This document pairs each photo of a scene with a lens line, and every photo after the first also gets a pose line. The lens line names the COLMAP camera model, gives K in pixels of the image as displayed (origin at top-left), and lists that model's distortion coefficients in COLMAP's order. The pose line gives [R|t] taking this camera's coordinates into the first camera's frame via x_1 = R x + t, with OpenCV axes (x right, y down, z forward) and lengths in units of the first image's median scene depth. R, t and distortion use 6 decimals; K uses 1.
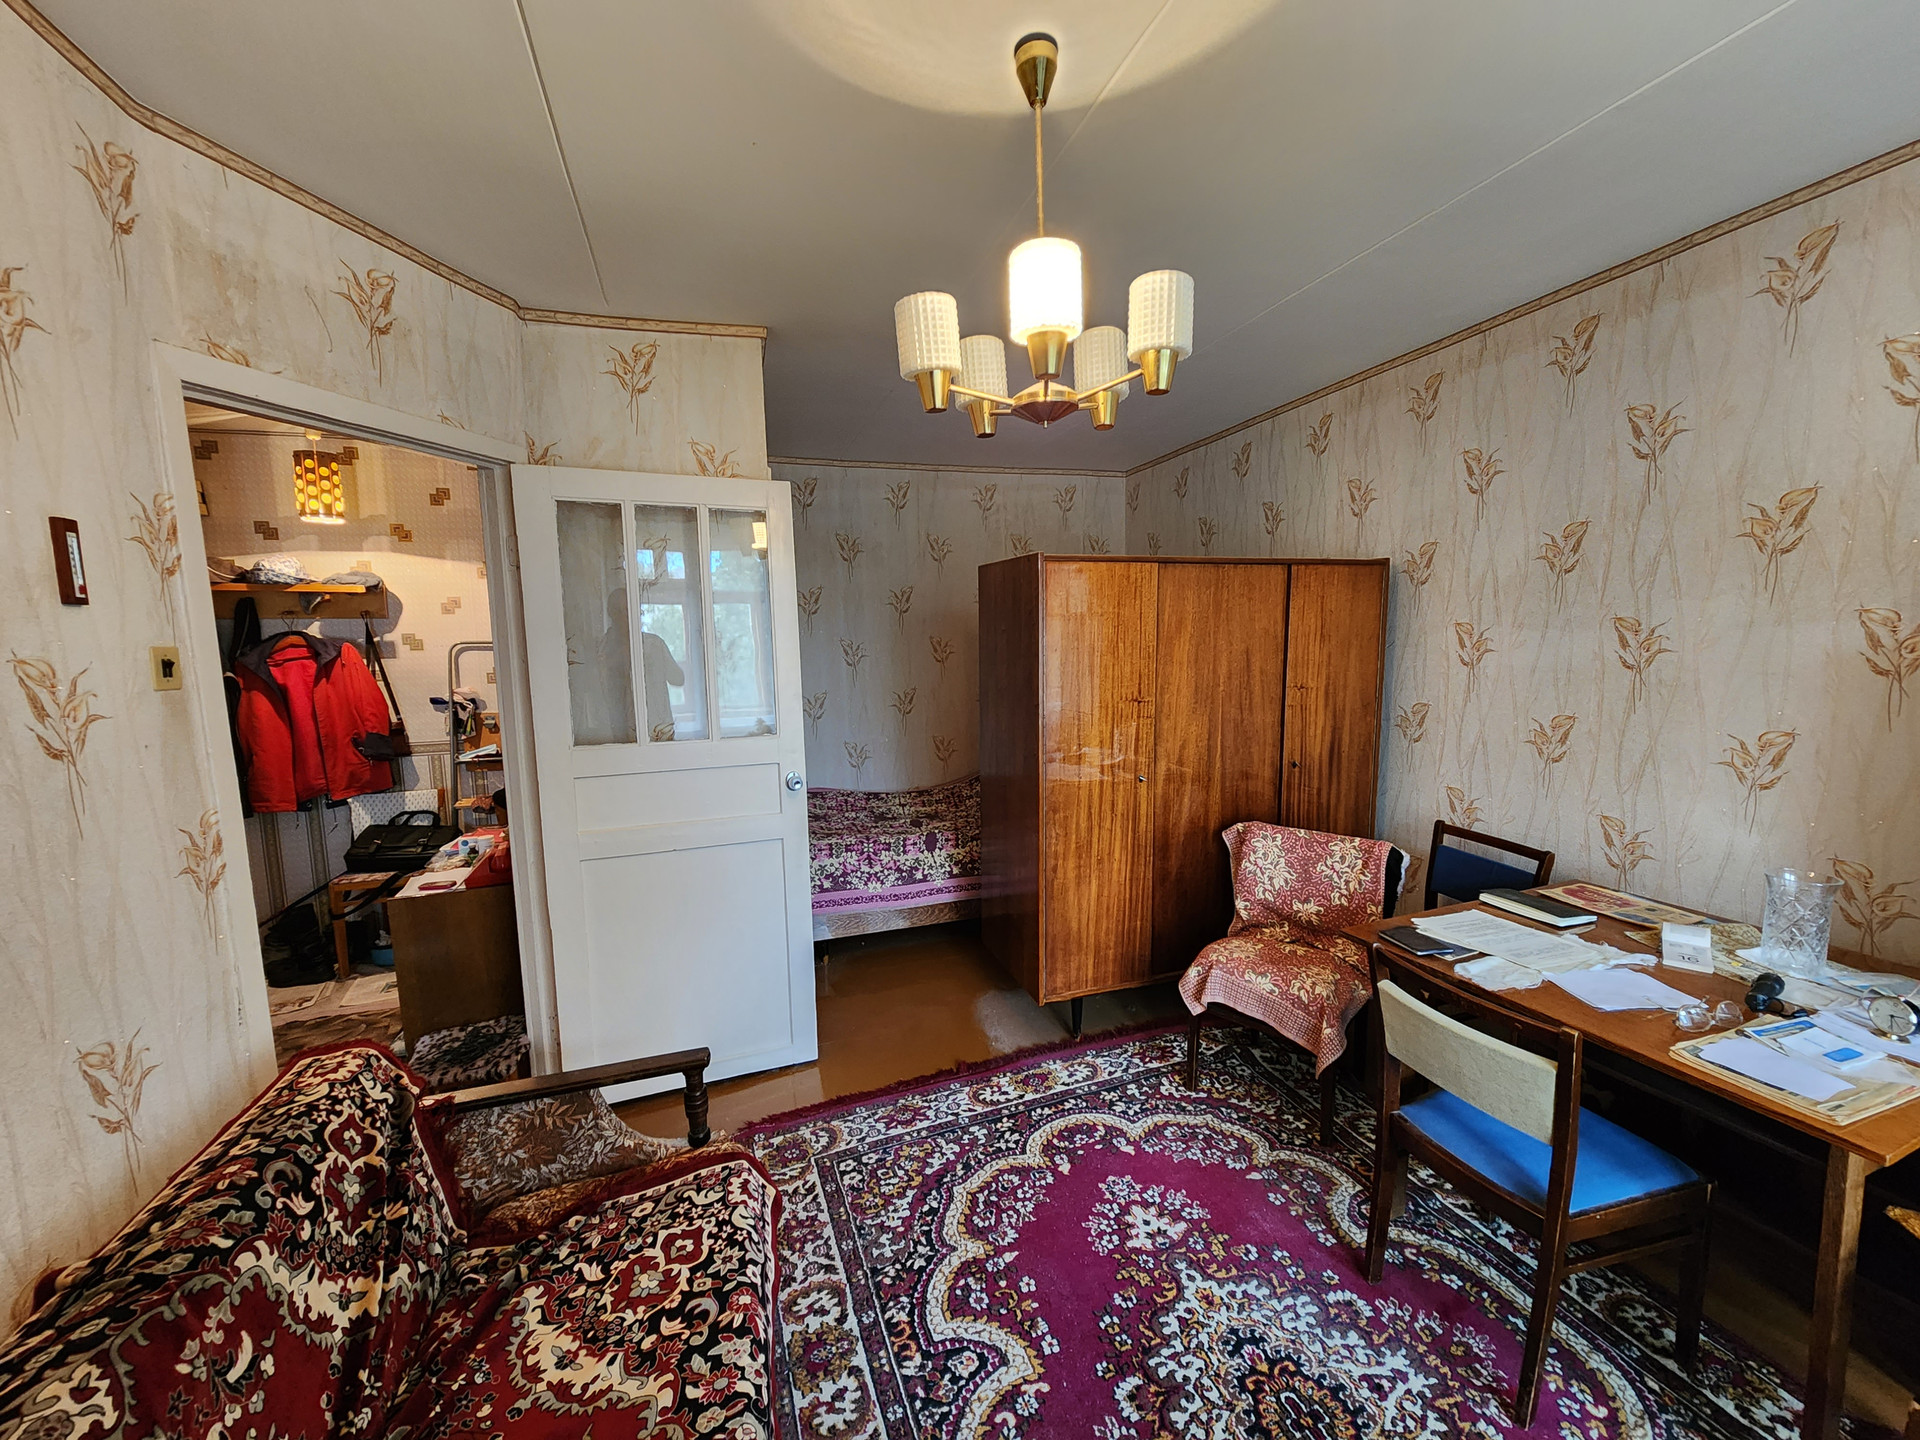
lens RADIAL K [[772.7, 0, 965.5], [0, 772.7, 725.6], [0, 0, 1]] dist [0.003685, -0.000344]
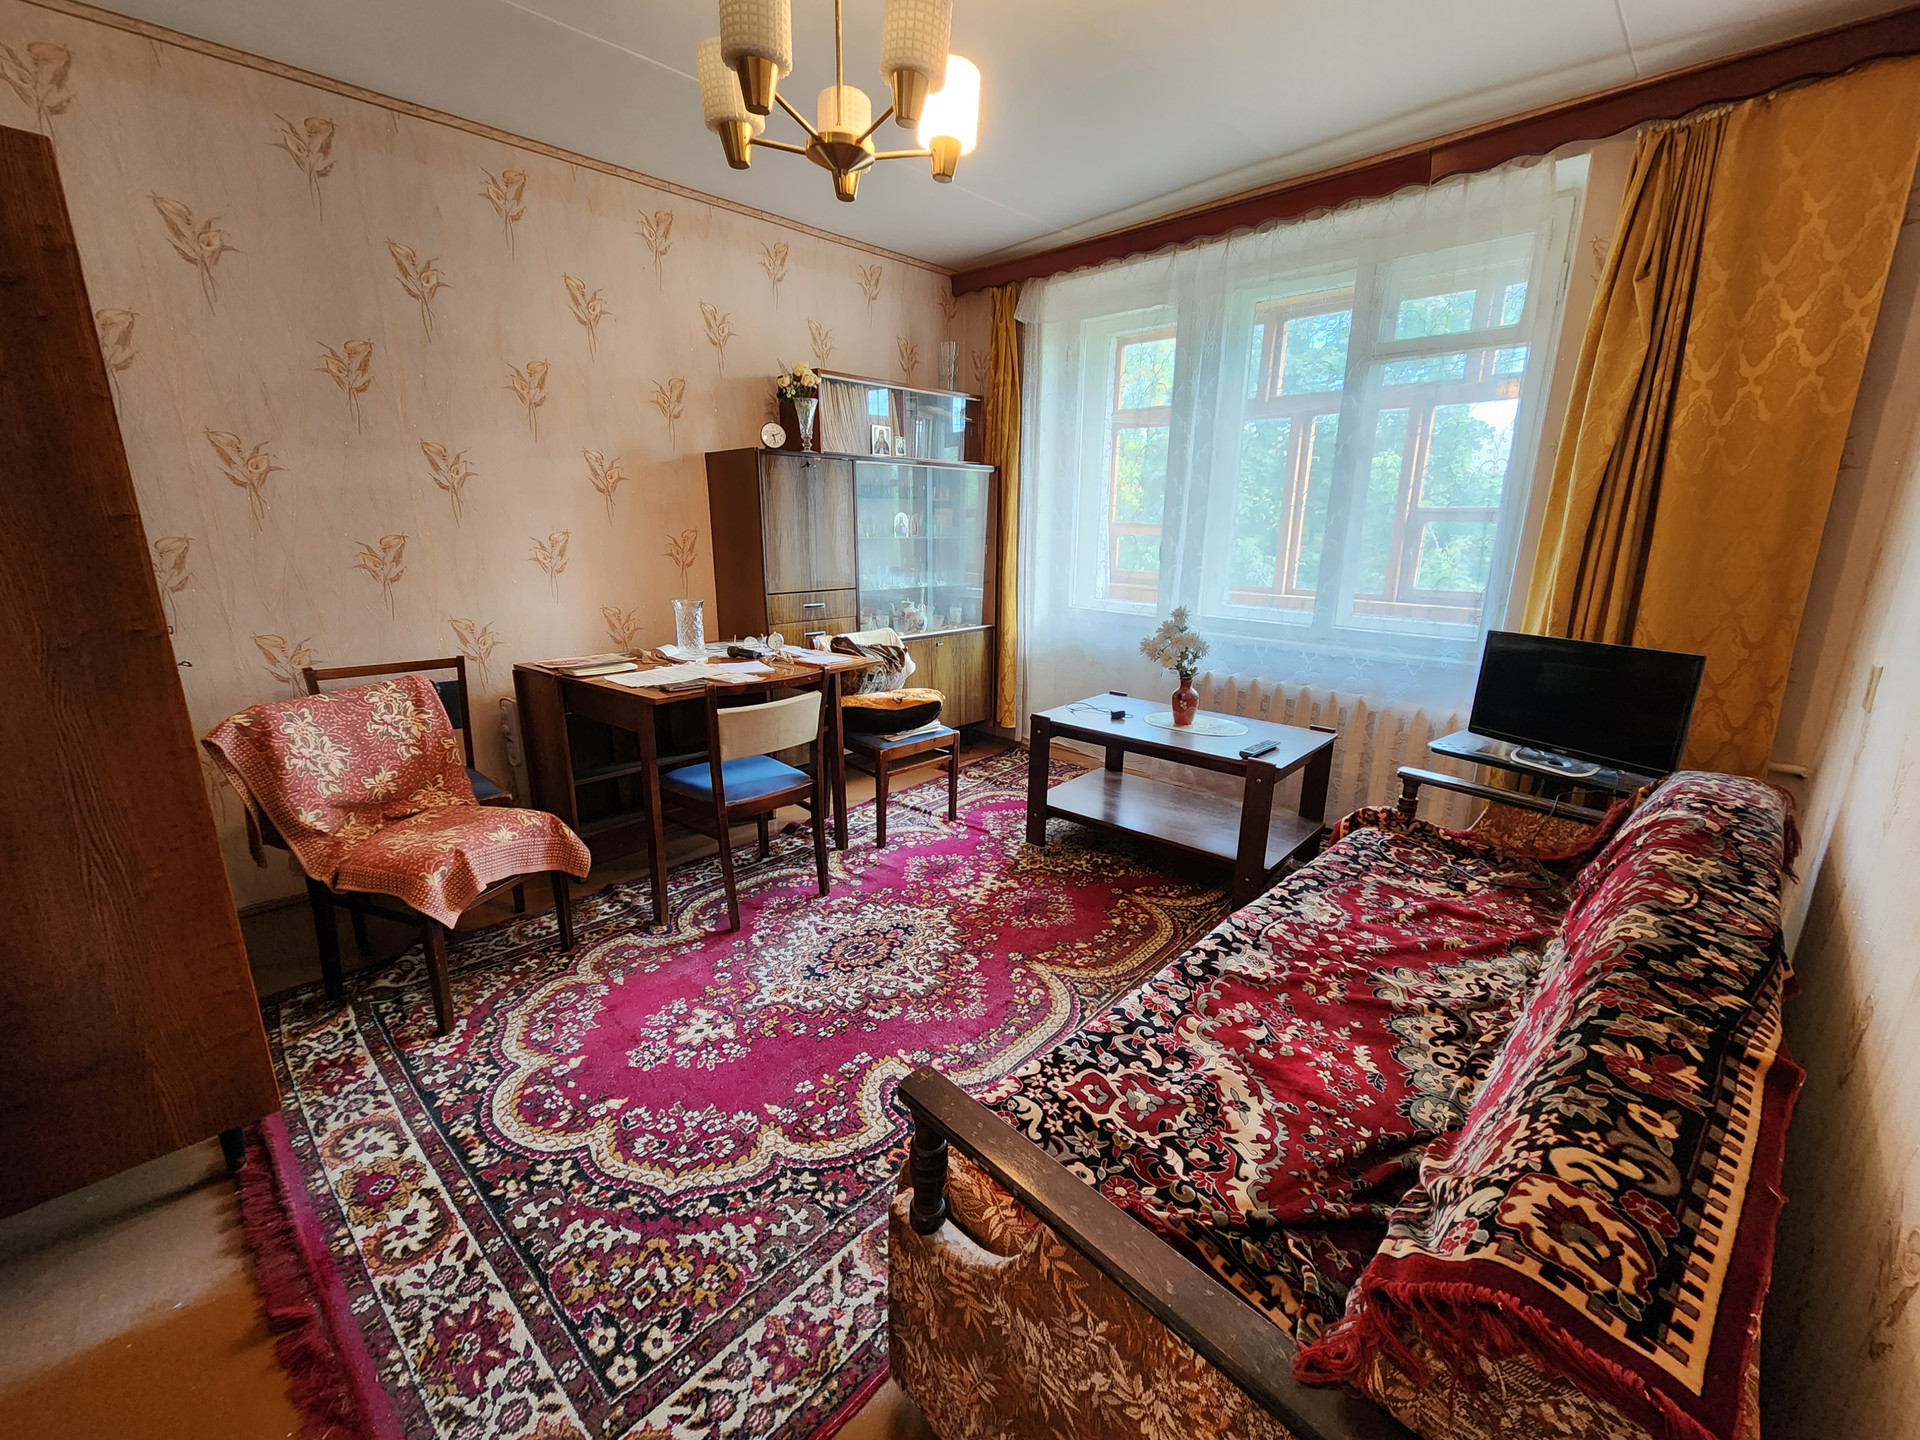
lens RADIAL K [[772.7, 0, 965.5], [0, 772.7, 719.3], [0, 0, 1]] dist [0.003685, -0.000344]
pose [[-0.448493, -0.208582, 0.869107, -0.780940], [0.107332, 0.952783, 0.284051, 0.013471], [-0.887318, 0.220678, -0.404929, 1.120822]]
